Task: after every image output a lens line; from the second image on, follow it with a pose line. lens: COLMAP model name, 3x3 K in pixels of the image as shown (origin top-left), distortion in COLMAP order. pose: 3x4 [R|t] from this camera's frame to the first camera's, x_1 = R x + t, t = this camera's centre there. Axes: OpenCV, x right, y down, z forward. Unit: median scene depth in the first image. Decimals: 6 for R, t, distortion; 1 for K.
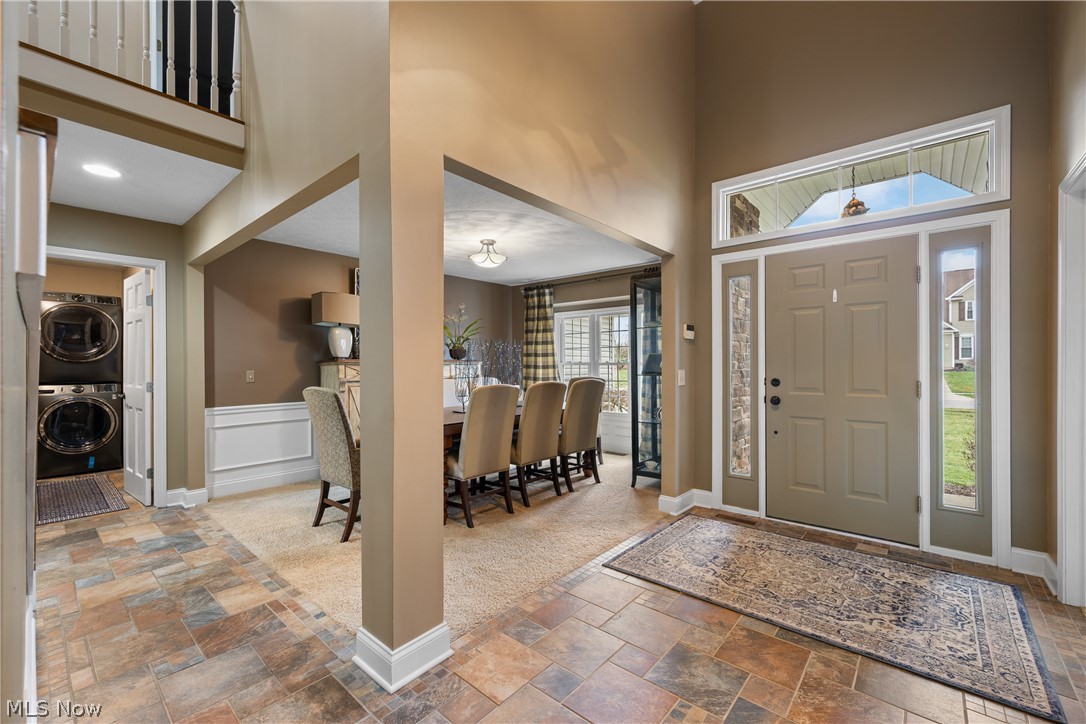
lens RADIAL K [[448.5, 0, 540.5], [0, 448.5, 364.6], [0, 0, 1]] dist [-0.000218, 0.000238]
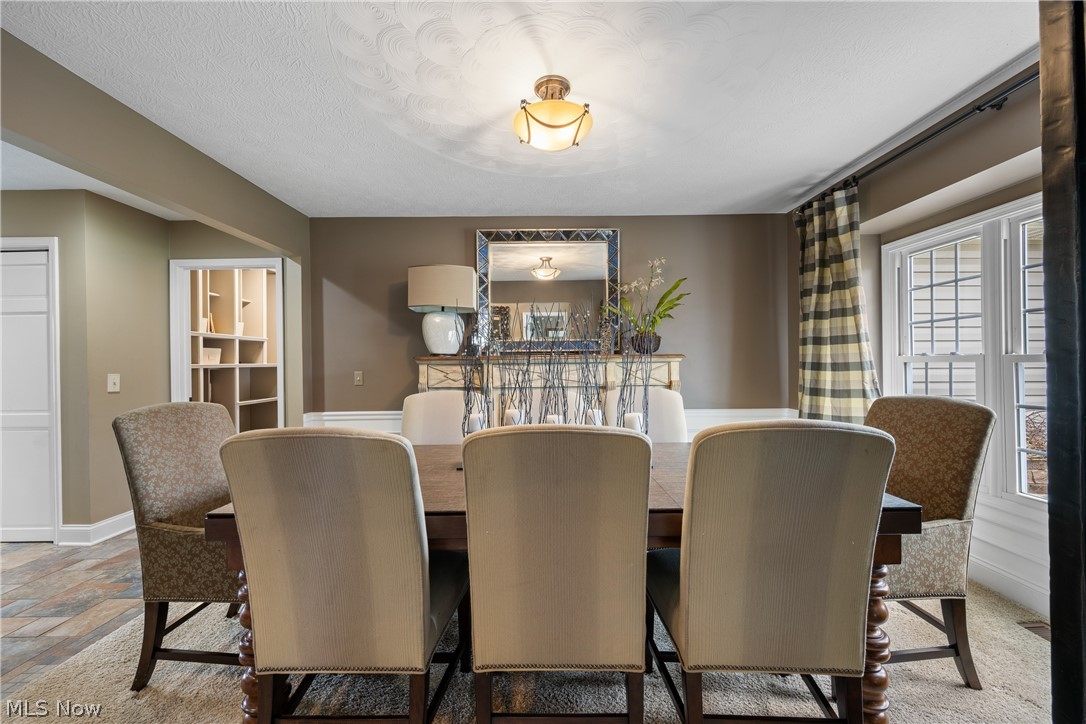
lens RADIAL K [[428.5, 0, 541.3], [0, 428.5, 367.4], [0, 0, 1]] dist [-0.001920, -0.000378]
pose [[0.664517, 0.004876, -0.747258, 0.230687], [0.006355, 0.999906, 0.012176, -0.001546], [0.747246, -0.012840, 0.664423, 0.841271]]
